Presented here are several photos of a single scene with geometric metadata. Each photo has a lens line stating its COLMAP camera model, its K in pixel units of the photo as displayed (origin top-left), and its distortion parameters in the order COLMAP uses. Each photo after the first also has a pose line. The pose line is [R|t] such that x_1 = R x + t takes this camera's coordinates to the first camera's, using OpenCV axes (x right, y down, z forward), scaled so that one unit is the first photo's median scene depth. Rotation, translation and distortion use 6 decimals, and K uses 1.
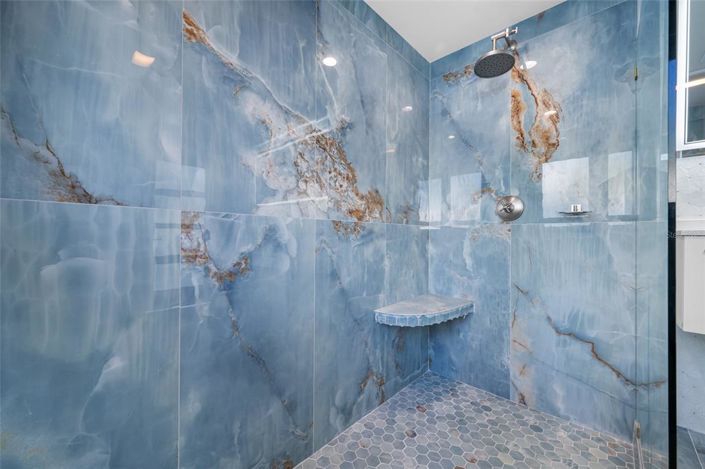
lens RADIAL K [[279.2, 0, 354.2], [0, 279.2, 236.1], [0, 0, 1]] dist [0.001602, 0.000134]
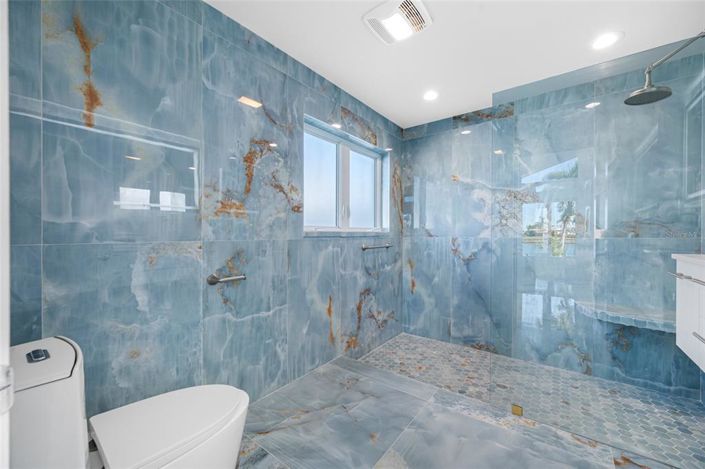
lens RADIAL K [[279.2, 0, 354.2], [0, 279.2, 236.1], [0, 0, 1]] dist [0.001602, 0.000134]
pose [[0.098265, -0.003961, -0.995152, 1.794991], [0.000936, 0.999992, -0.003888, -0.069675], [0.995160, -0.000549, 0.098268, -0.309097]]
